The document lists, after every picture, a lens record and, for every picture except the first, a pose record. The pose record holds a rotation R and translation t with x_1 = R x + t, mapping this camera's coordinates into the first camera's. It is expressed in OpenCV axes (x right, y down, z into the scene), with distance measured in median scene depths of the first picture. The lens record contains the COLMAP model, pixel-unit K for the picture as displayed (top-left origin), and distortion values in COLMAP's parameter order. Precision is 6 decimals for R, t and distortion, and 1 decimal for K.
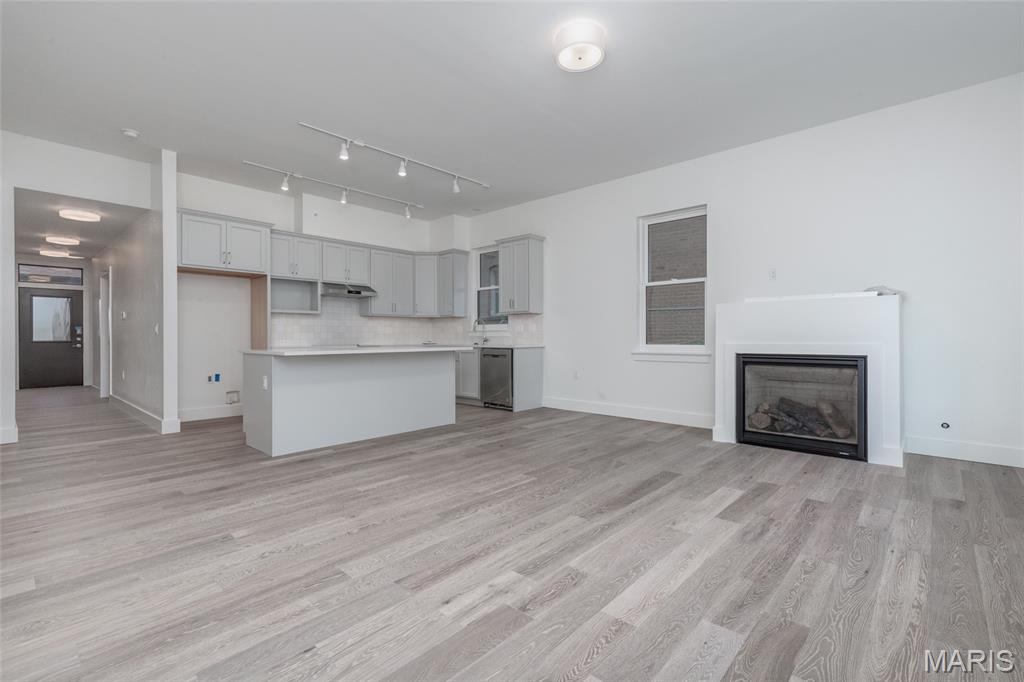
lens RADIAL K [[461.0, 0, 512.0], [0, 461.0, 341.0], [0, 0, 1]] dist [0.023898, 0.000114]
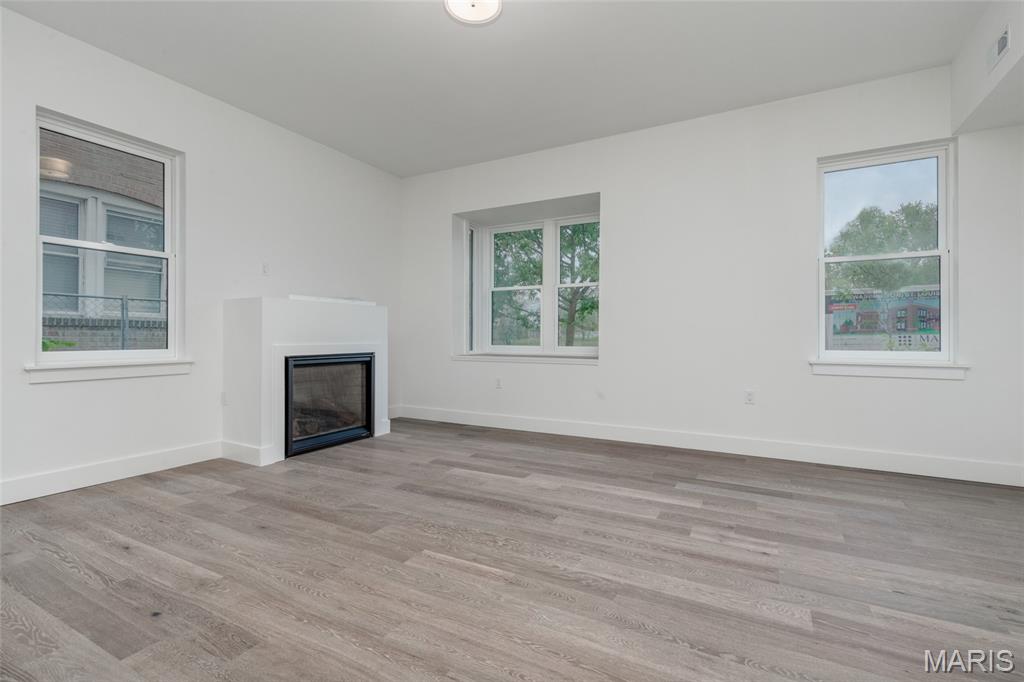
lens RADIAL K [[471.9, 0, 510.2], [0, 471.9, 333.0], [0, 0, 1]] dist [0.024517, -0.000298]
pose [[-0.245683, 0.009279, 0.969306, -0.793787], [0.003723, 0.999956, -0.008629, -0.015293], [-0.969343, 0.001489, -0.245707, 1.284310]]
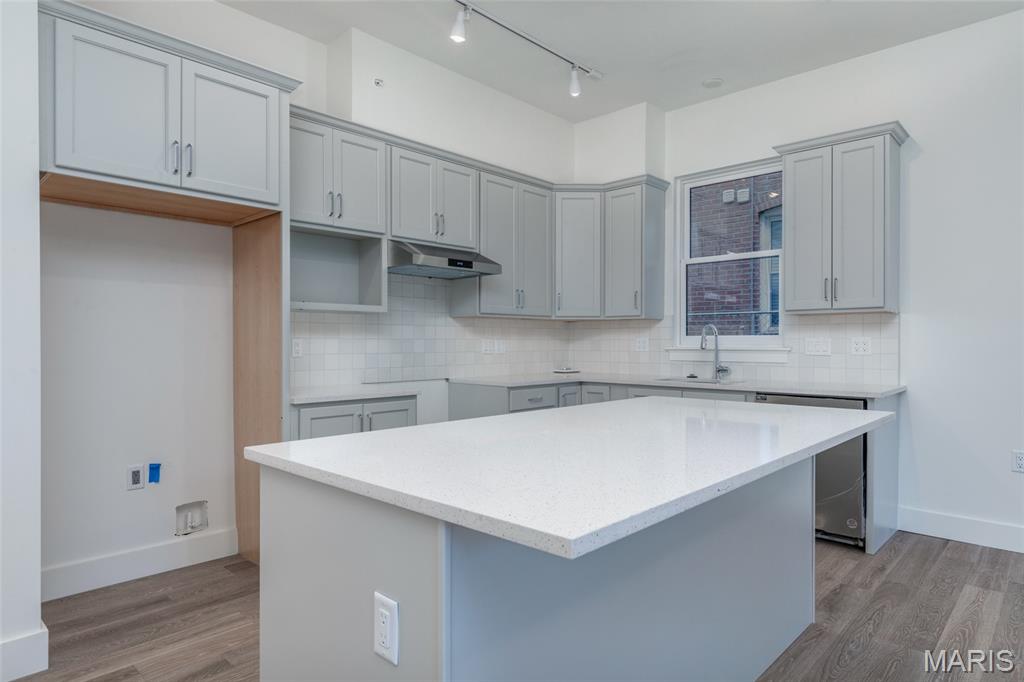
lens RADIAL K [[587.4, 0, 512.0], [0, 587.4, 341.0], [0, 0, 1]] dist [-0.000526, -0.000085]
pose [[0.999883, 0.002947, -0.015025, -0.290025], [-0.003001, 0.999989, -0.003513, -0.030752], [0.015015, 0.003558, 0.999881, 0.455093]]
